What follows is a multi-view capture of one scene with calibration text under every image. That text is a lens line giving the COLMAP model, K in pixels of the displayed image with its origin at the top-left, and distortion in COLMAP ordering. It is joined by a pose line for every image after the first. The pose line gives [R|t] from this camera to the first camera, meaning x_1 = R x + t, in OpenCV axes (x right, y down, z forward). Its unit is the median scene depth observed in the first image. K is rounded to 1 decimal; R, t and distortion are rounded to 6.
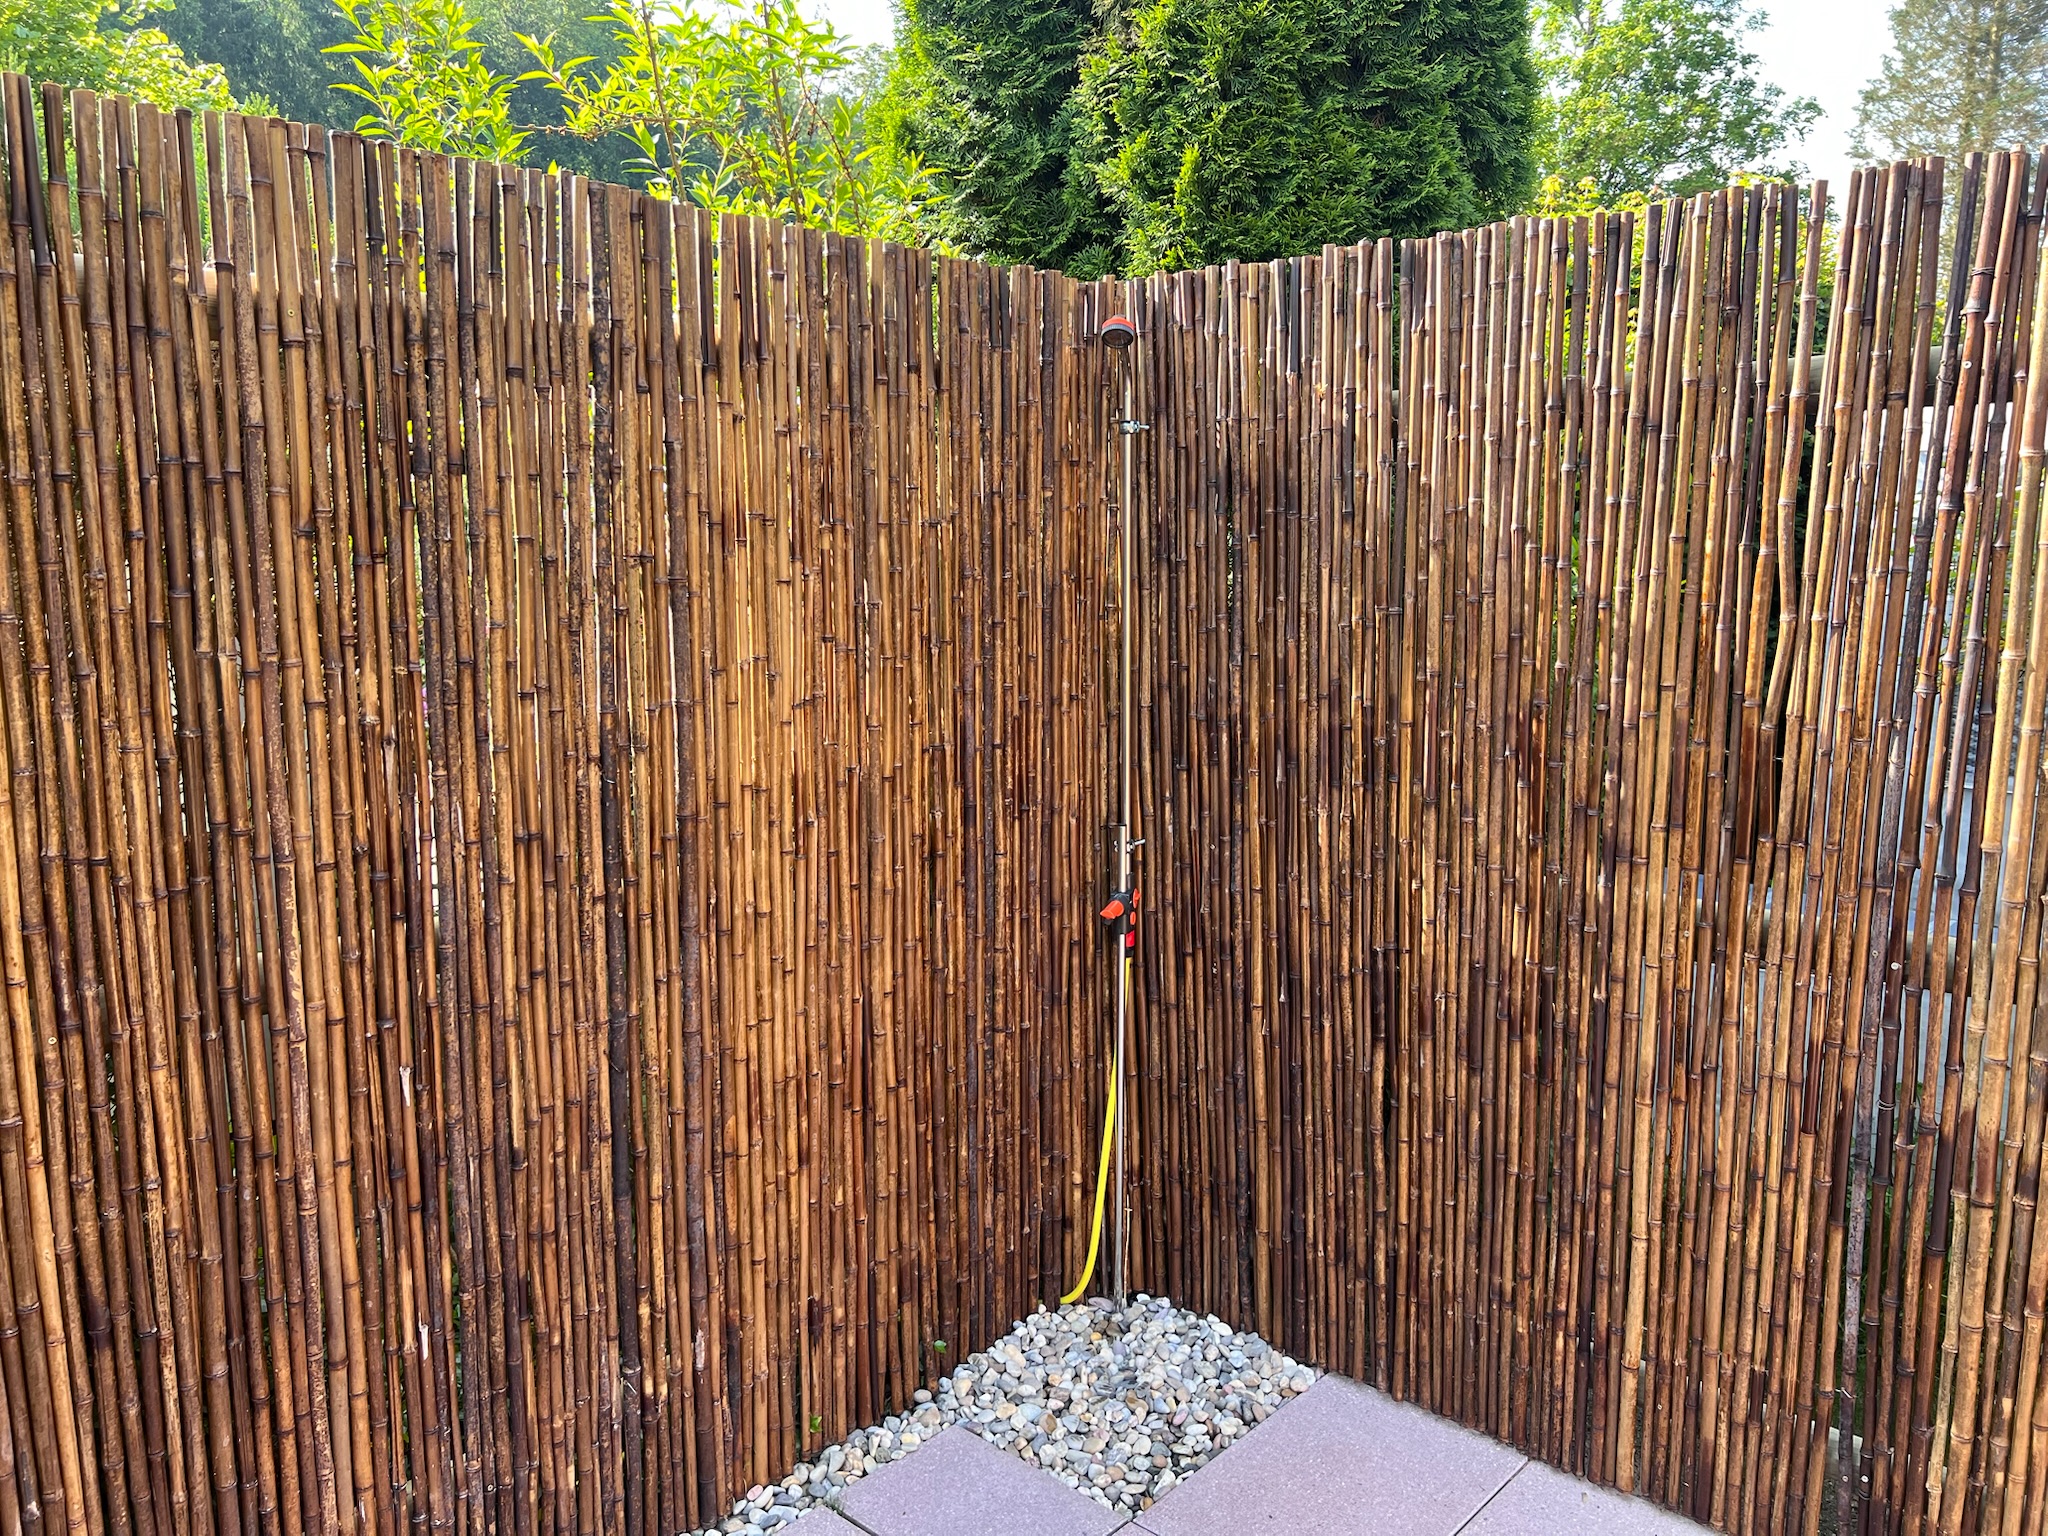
lens RADIAL K [[1566.7, 0, 1024.4], [0, 1566.7, 758.9], [0, 0, 1]] dist [0.006699, 0.003157]
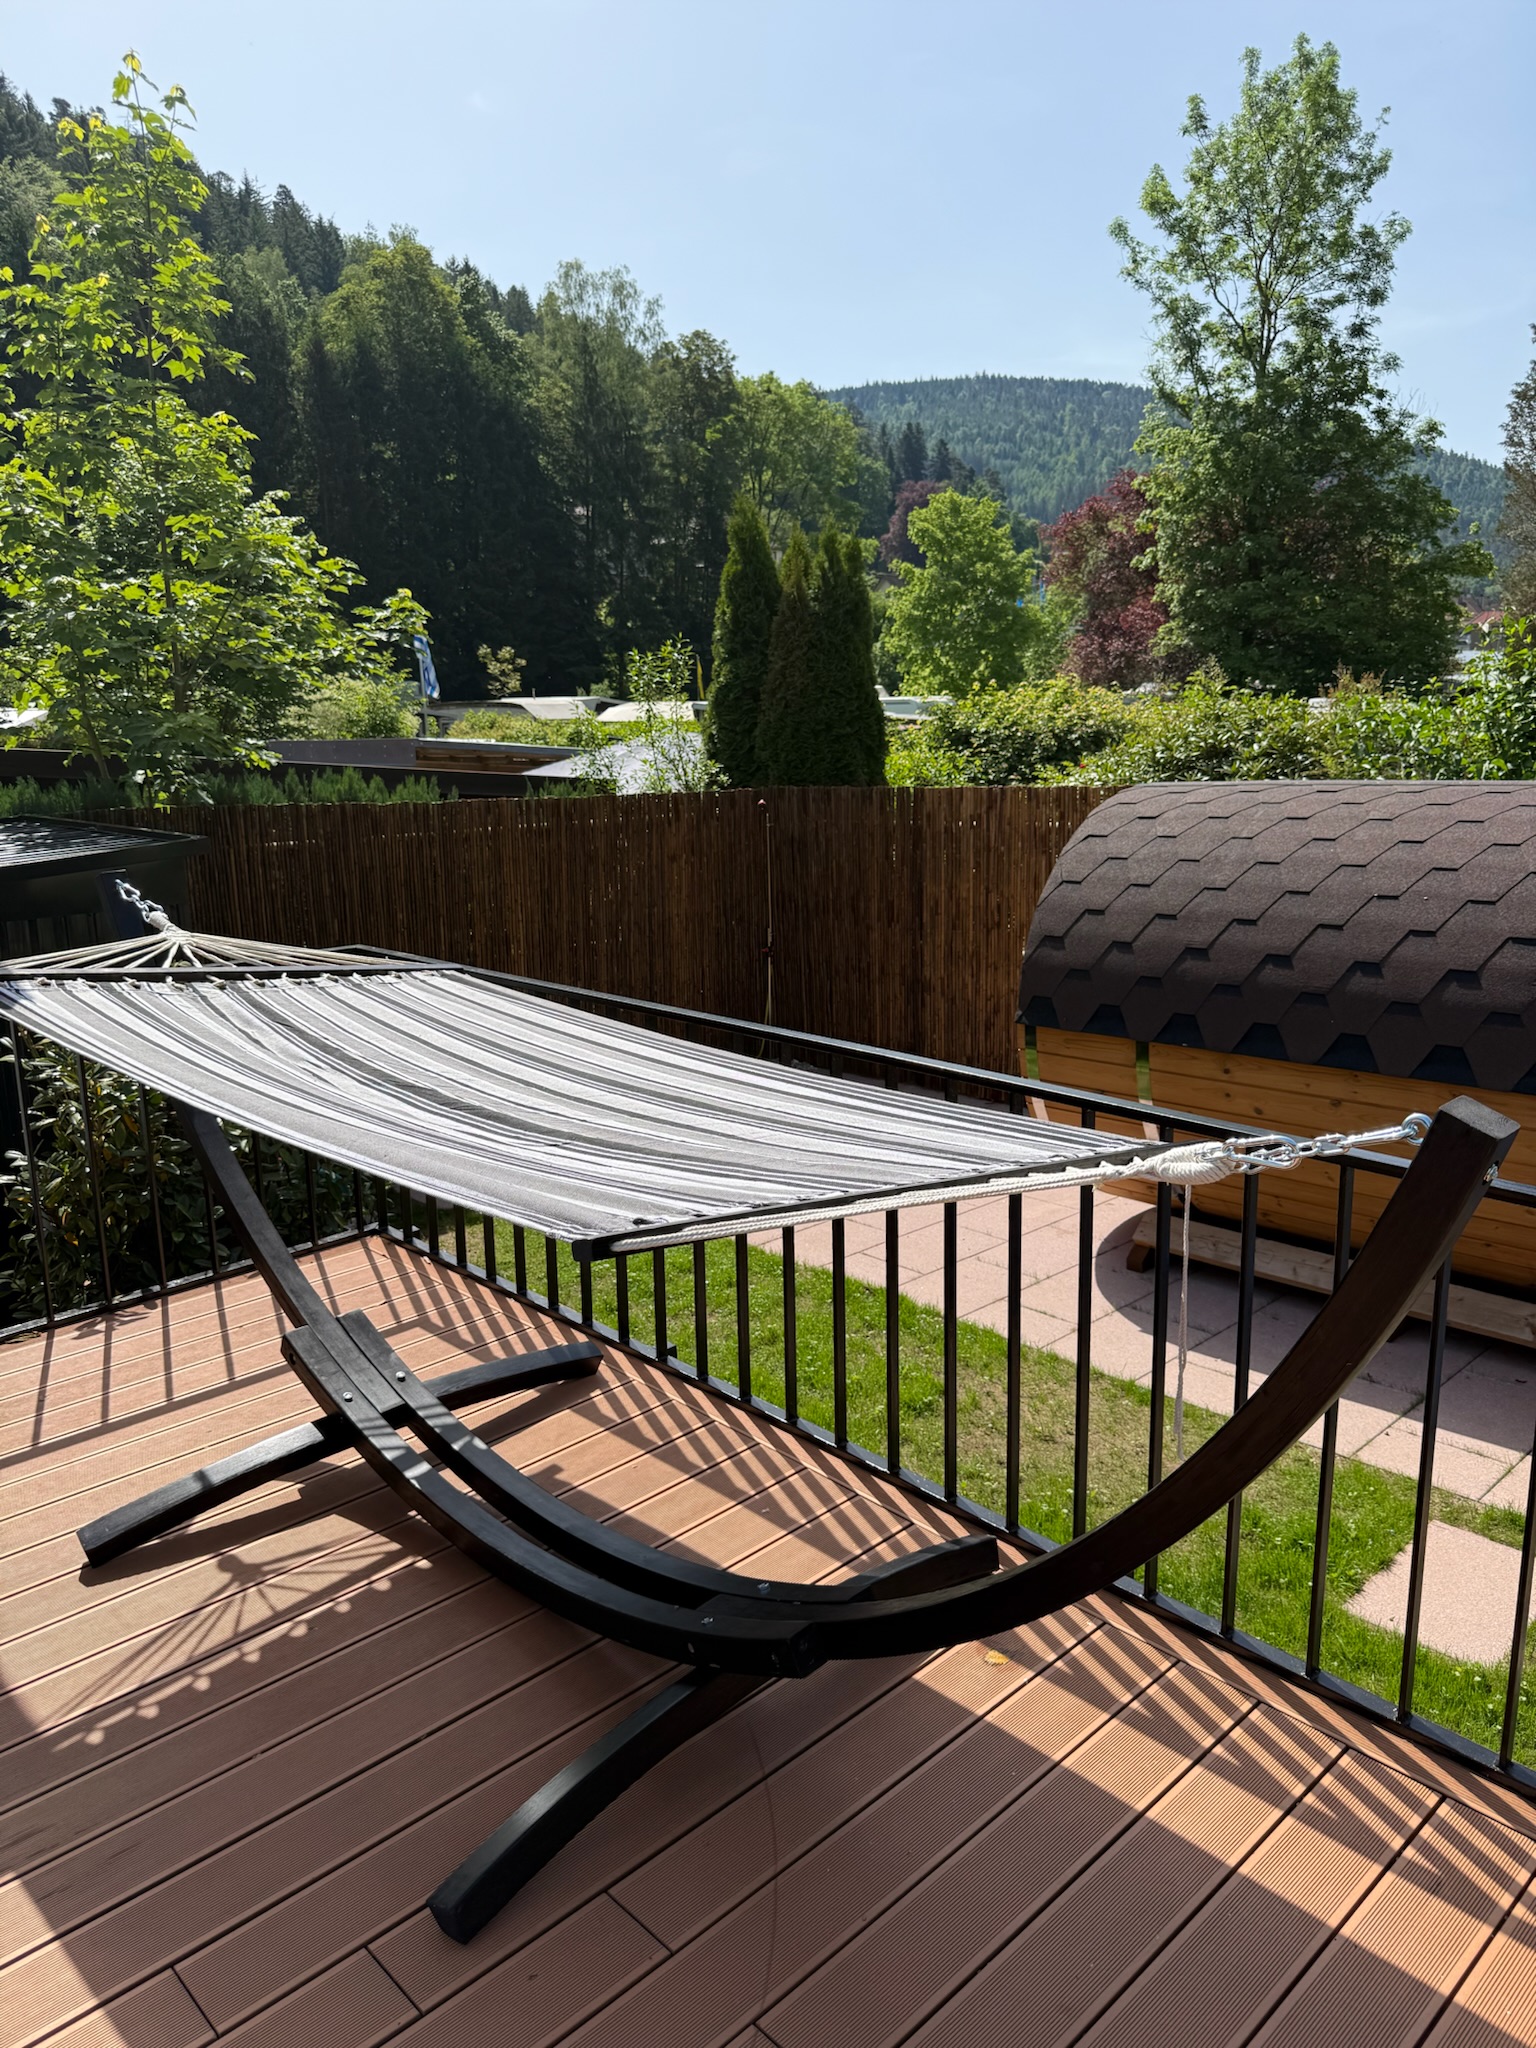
lens RADIAL K [[1436.2, 0, 768.6], [0, 1436.2, 1028.4], [0, 0, 1]] dist [0.049037, -0.065101]
pose [[0.998923, -0.003572, -0.046270, 0.226671], [0.005647, 0.998981, 0.044788, 0.131288], [0.046062, -0.045001, 0.997924, -2.531352]]
